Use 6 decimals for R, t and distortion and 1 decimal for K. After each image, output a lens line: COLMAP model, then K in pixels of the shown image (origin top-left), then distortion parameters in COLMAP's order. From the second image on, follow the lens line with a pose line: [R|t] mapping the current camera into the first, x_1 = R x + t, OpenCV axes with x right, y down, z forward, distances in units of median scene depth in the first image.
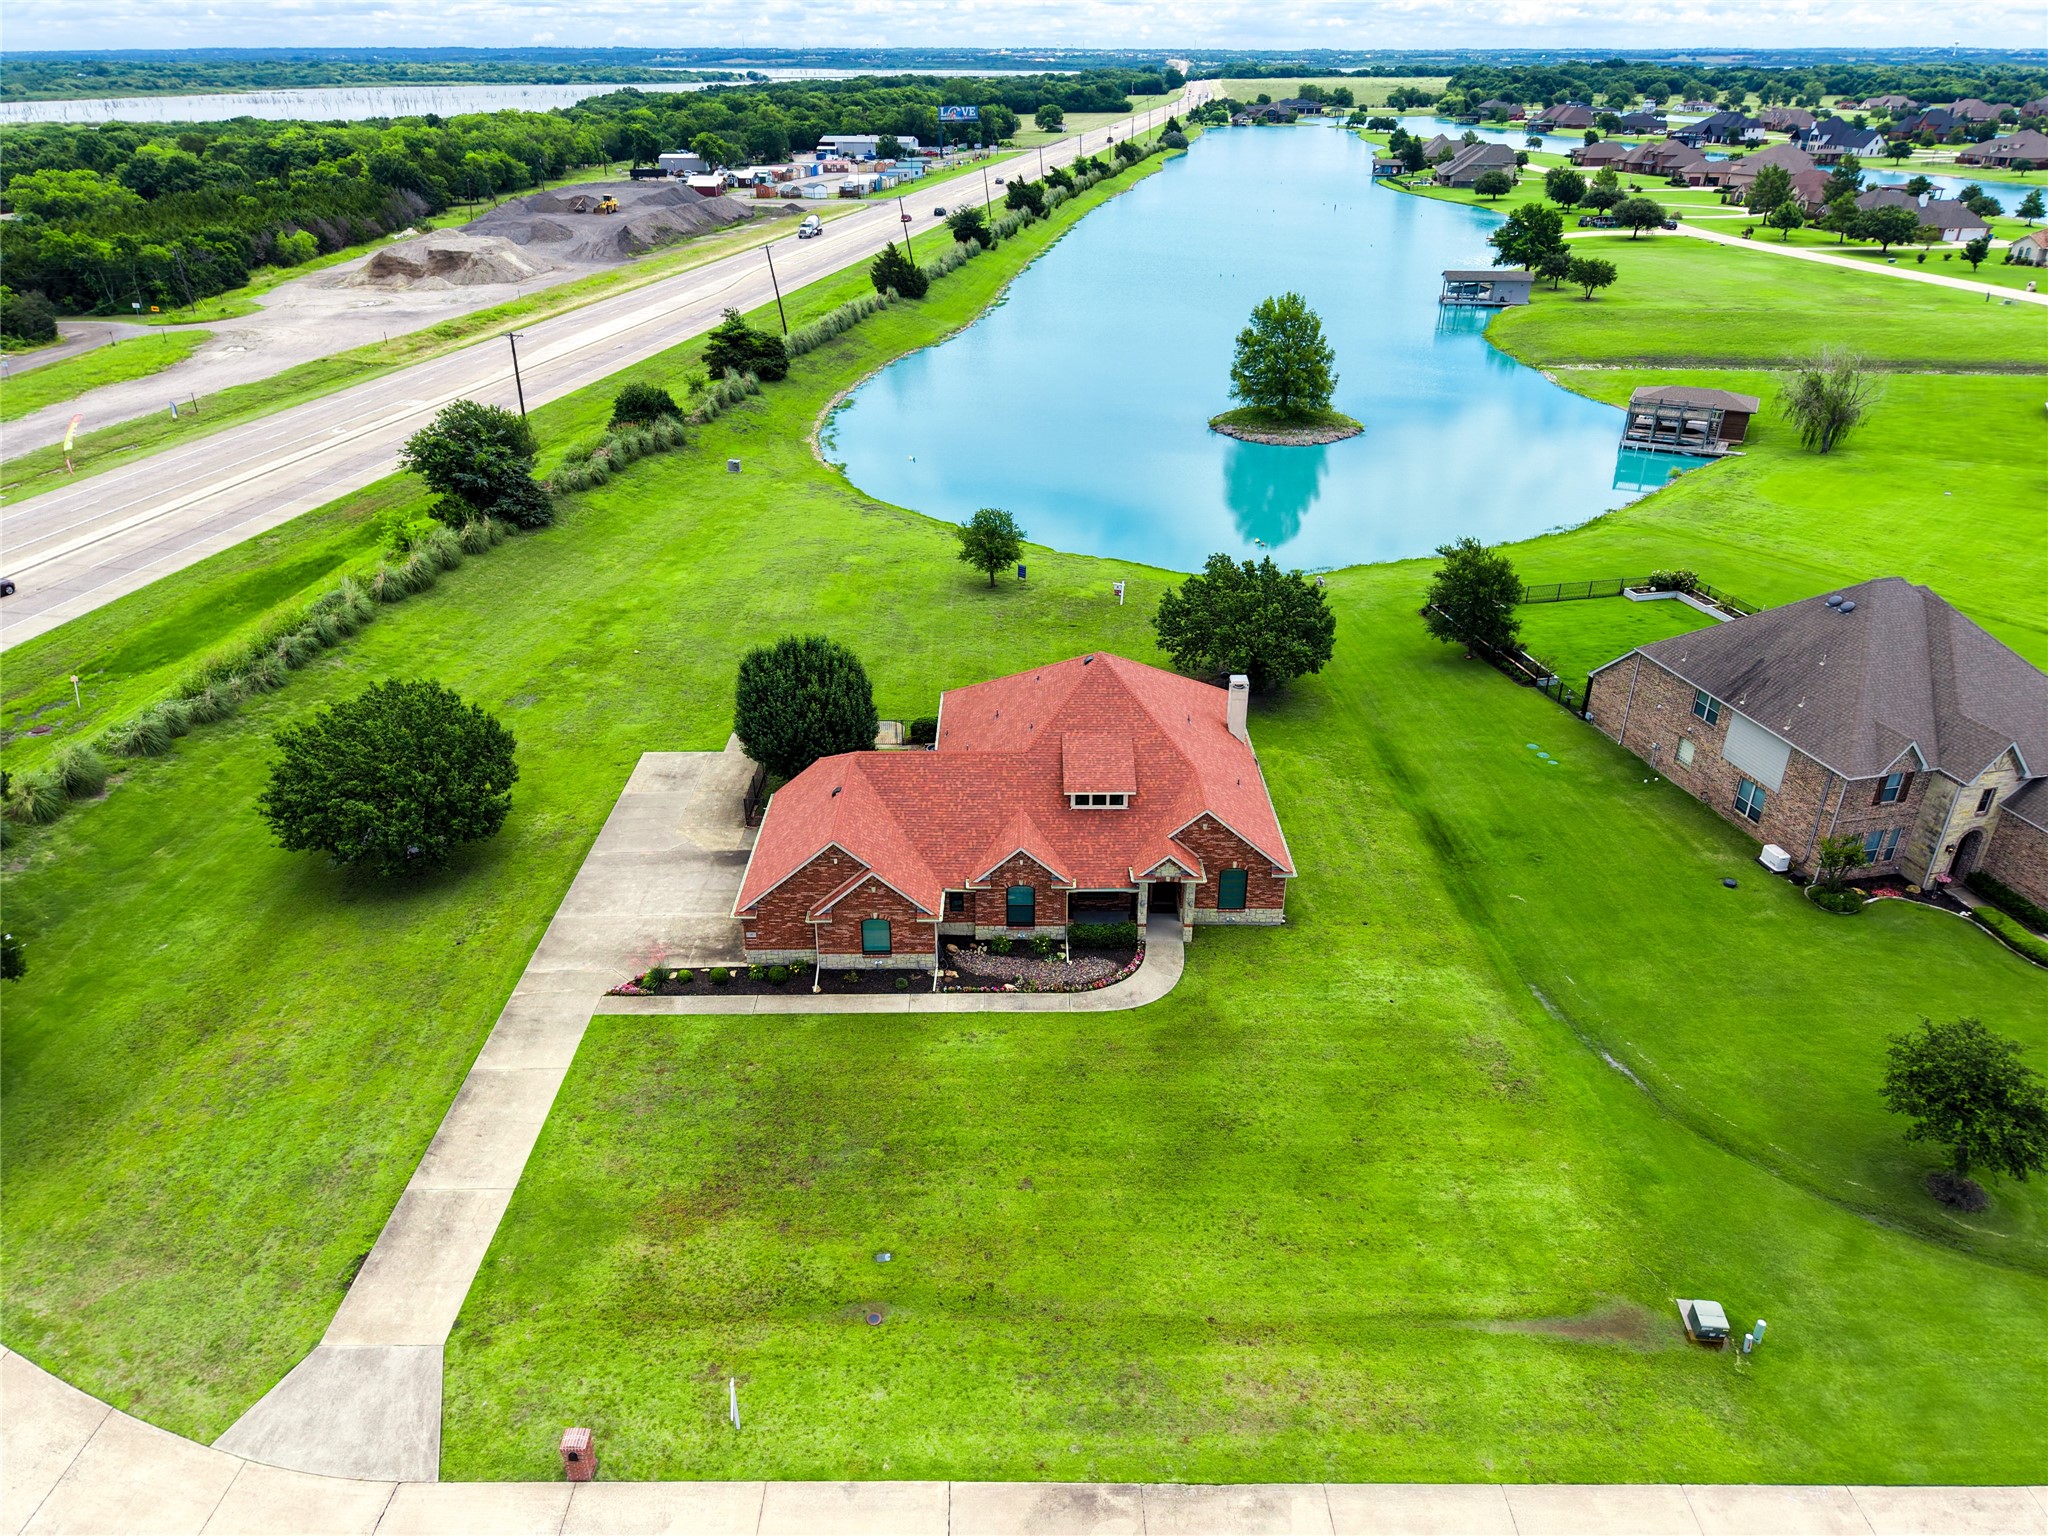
lens RADIAL K [[1367.9, 0, 1019.2], [0, 1367.9, 785.0], [0, 0, 1]] dist [0.008669, -0.003928]
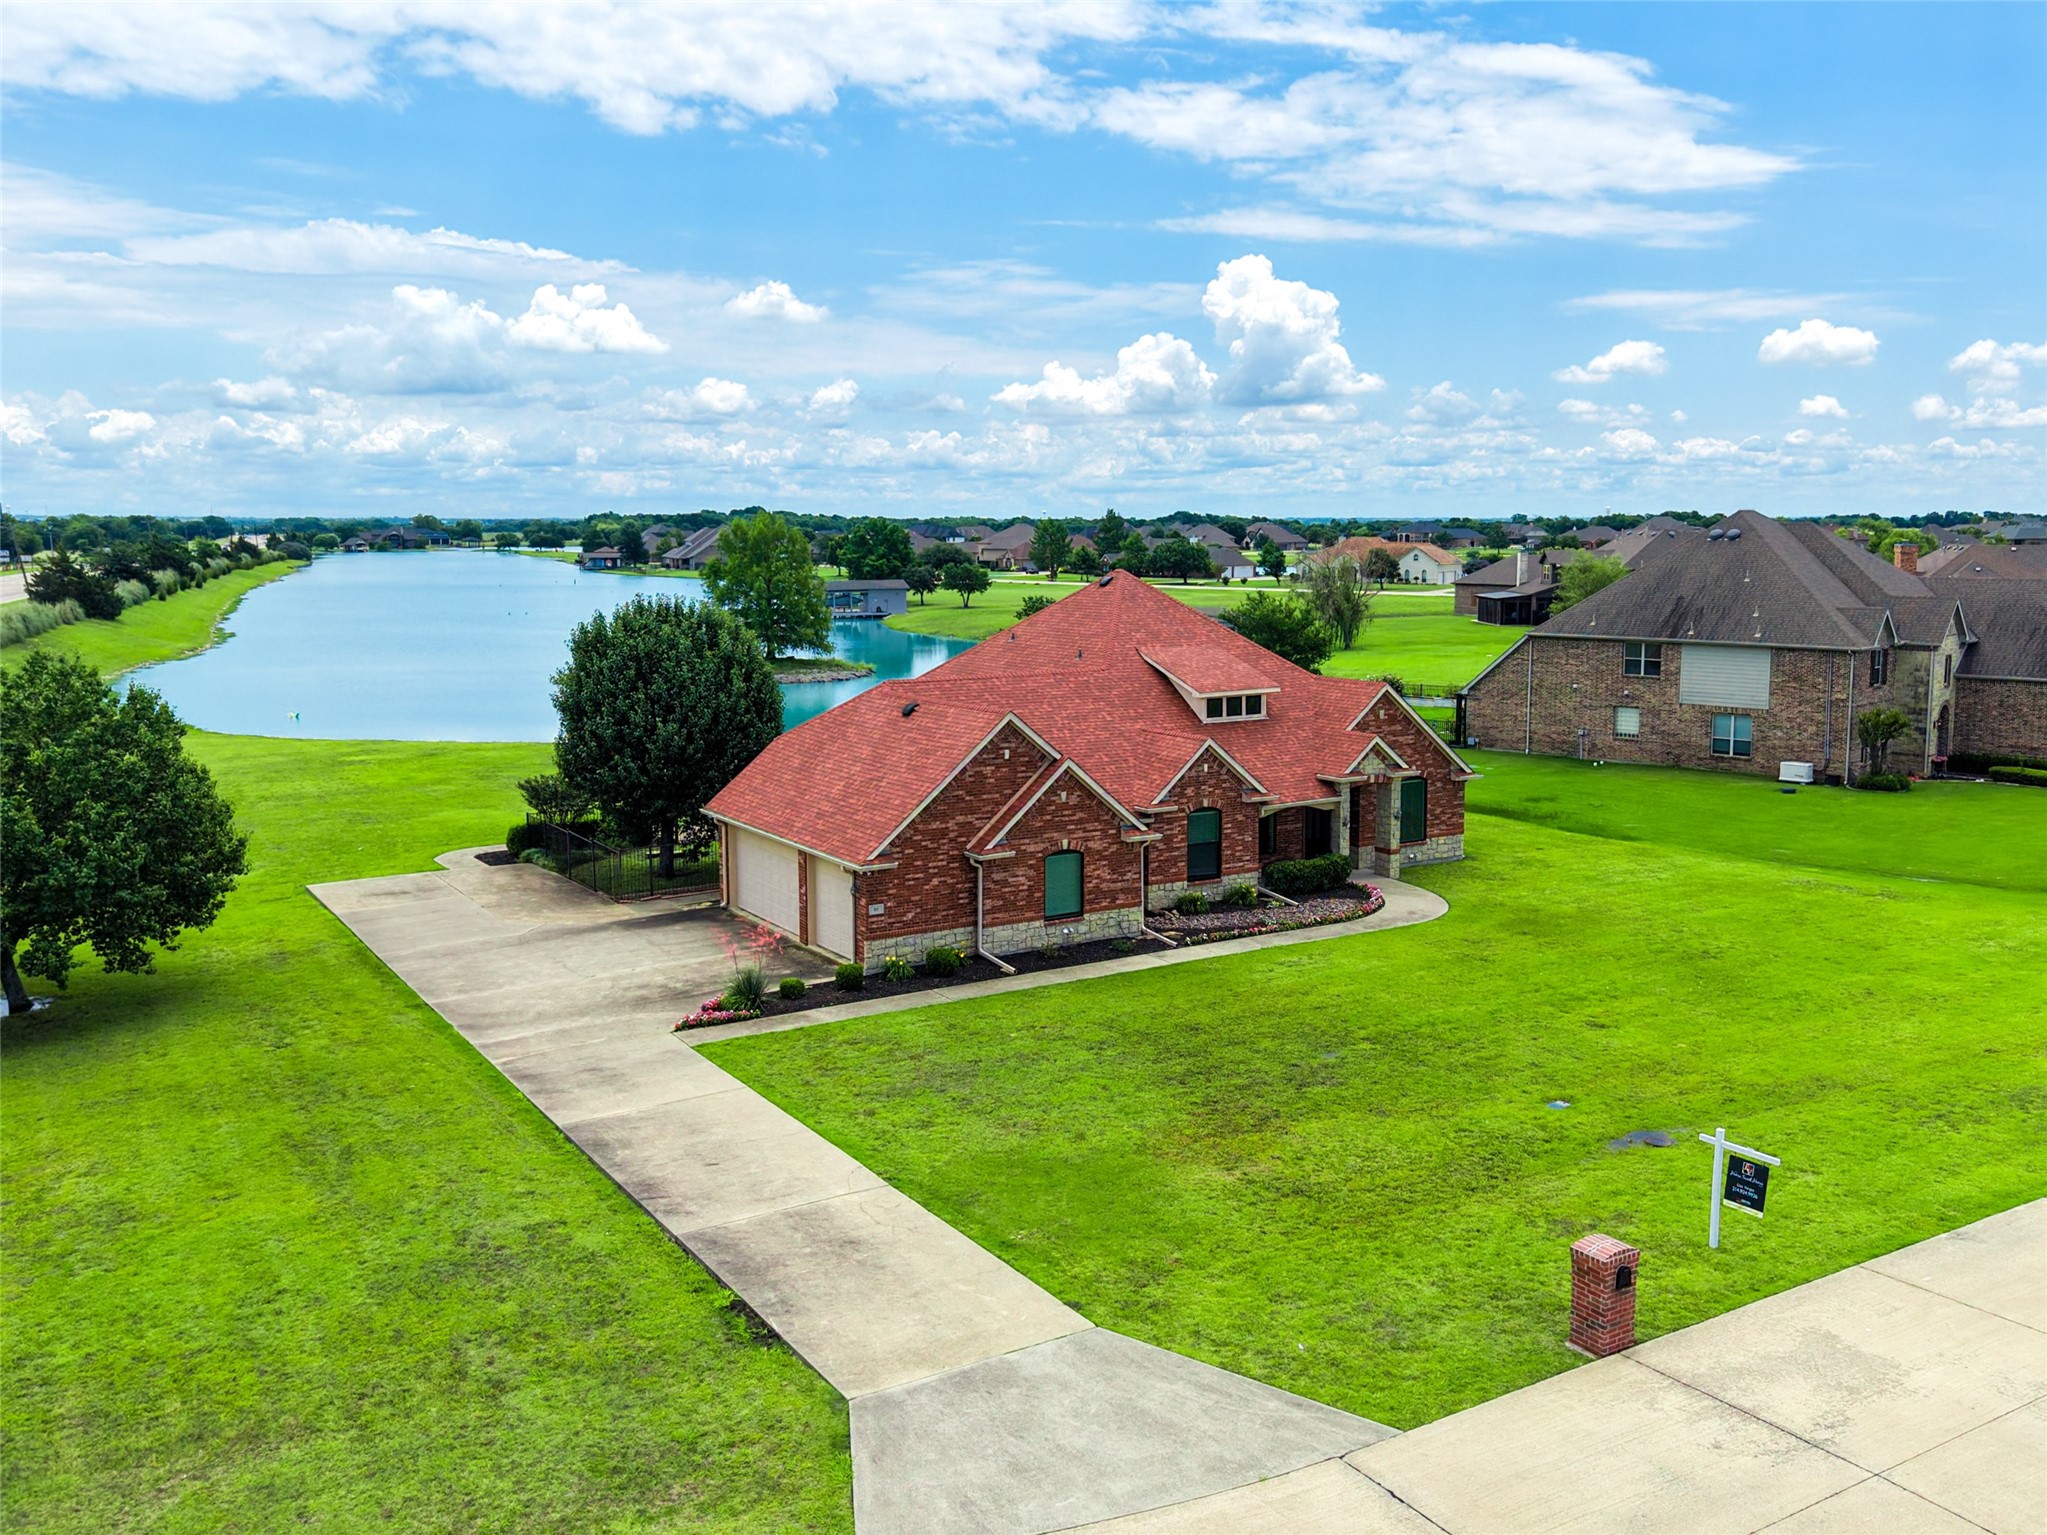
lens RADIAL K [[1782.4, 0, 1086.7], [0, 1782.4, 768.1], [0, 0, 1]] dist [0.013214, -0.014195]
pose [[0.842904, -0.075941, 0.532678, -0.481796], [0.256837, 0.926712, -0.274300, 0.263870], [-0.472808, 0.368020, 0.800633, 0.300662]]
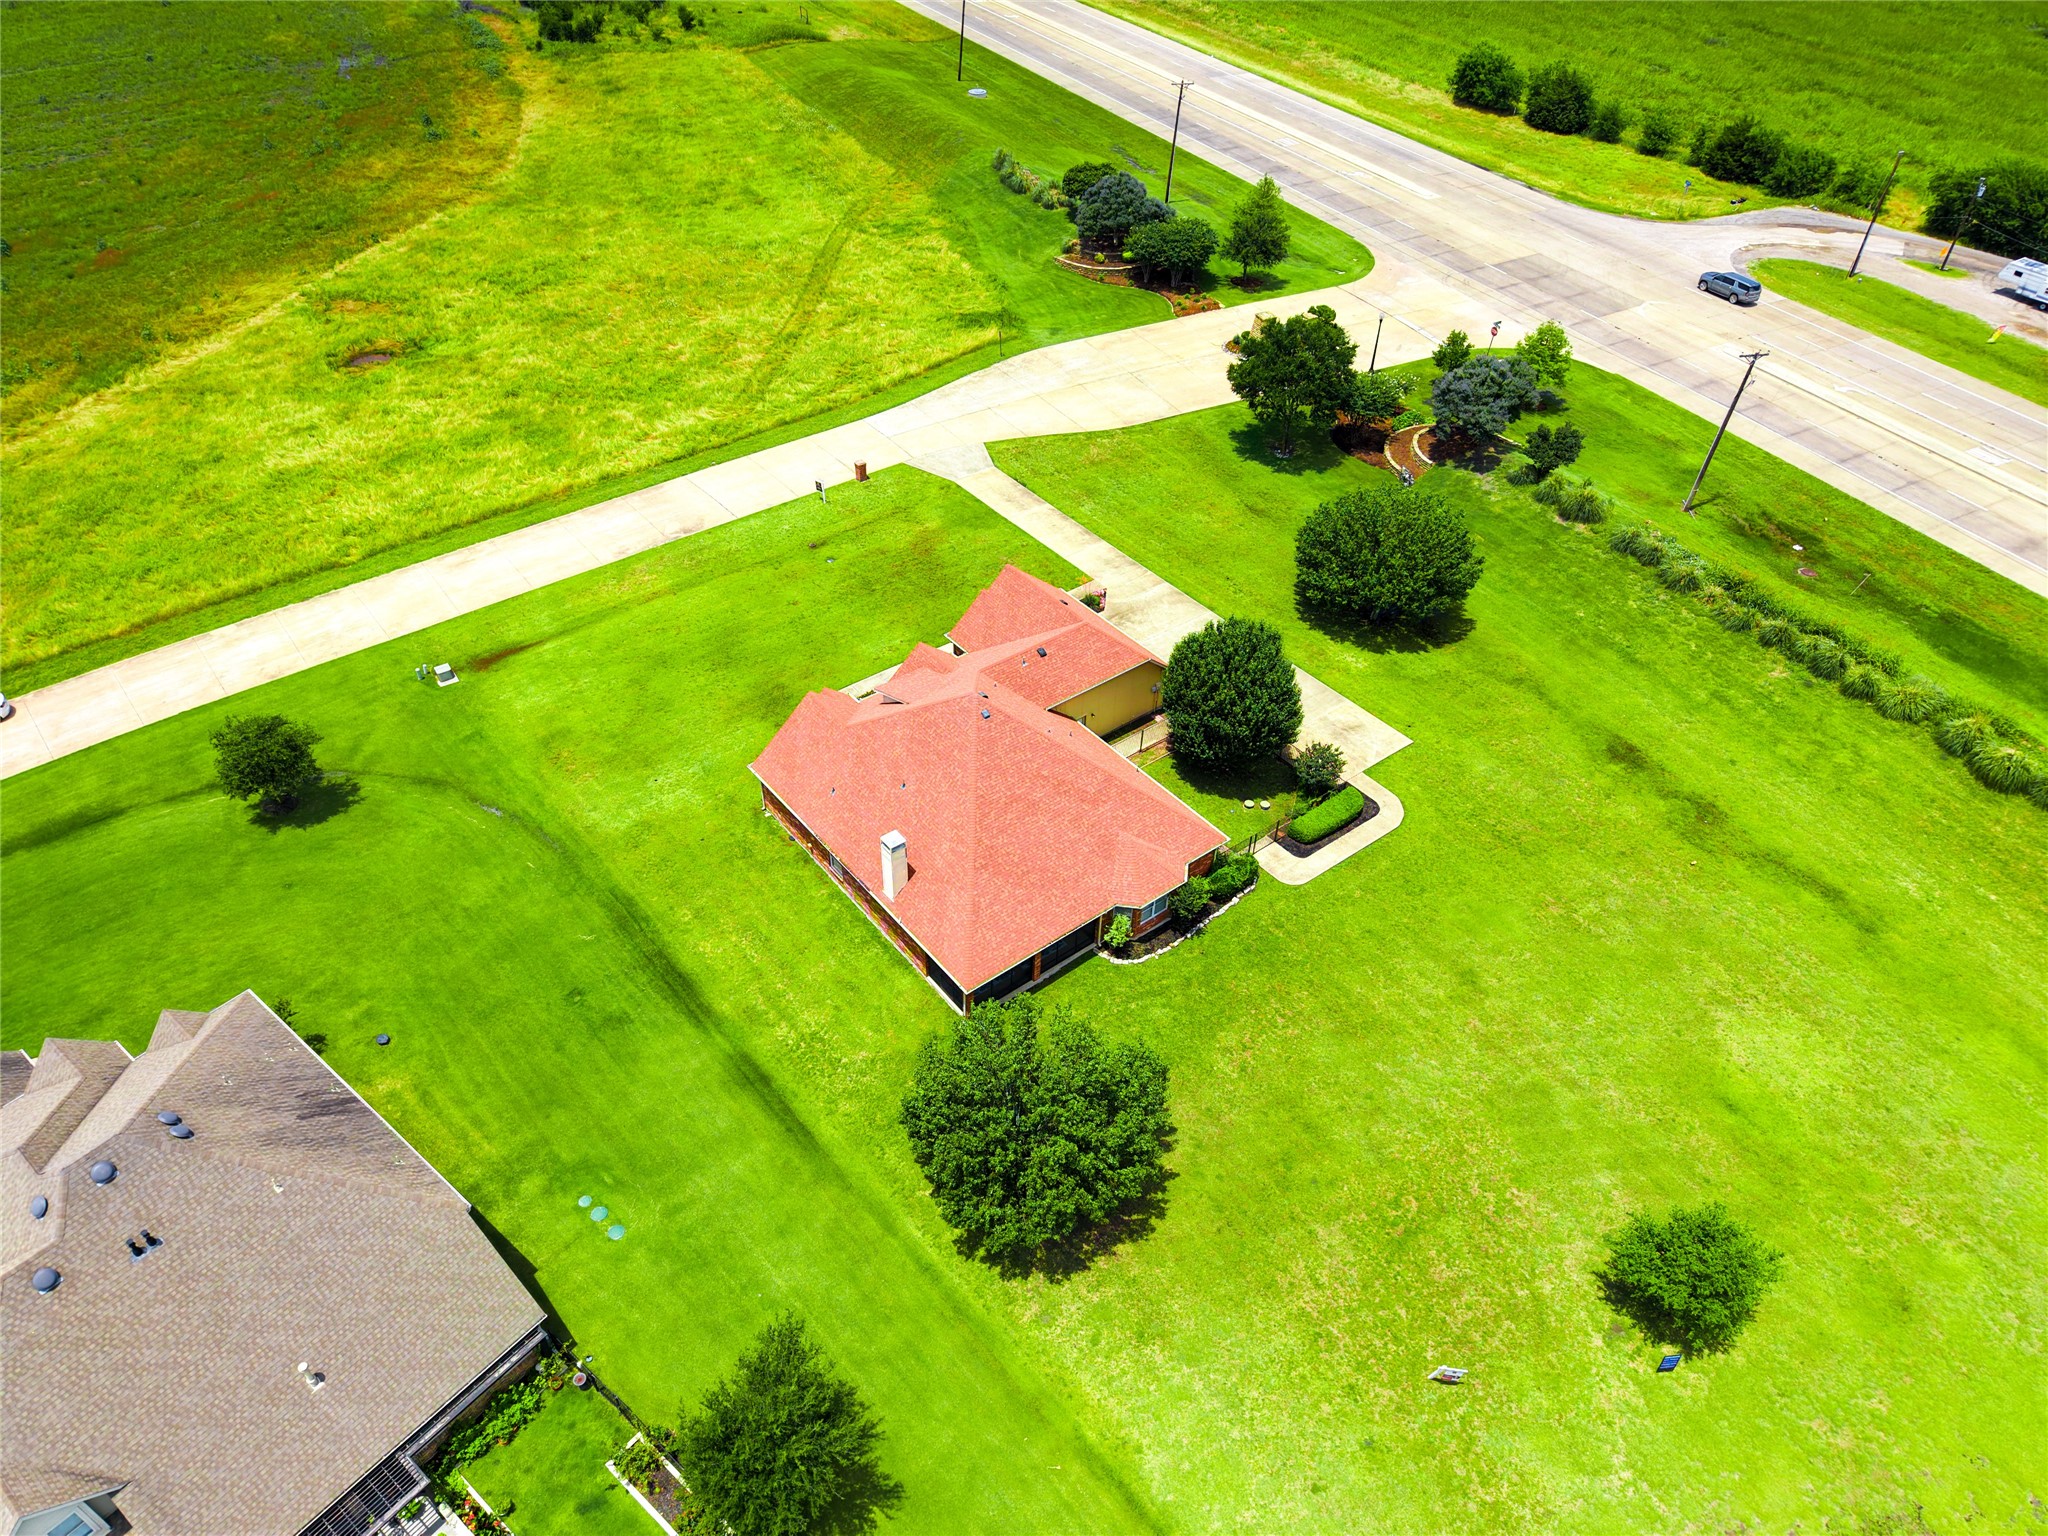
lens RADIAL K [[1369.8, 0, 1017.5], [0, 1369.8, 765.8], [0, 0, 1]] dist [0.023496, -0.020792]
pose [[-0.788785, 0.395804, -0.470274, 0.558317], [-0.298847, 0.421623, 0.856110, -0.996195], [0.537130, 0.815827, -0.214285, 1.324203]]
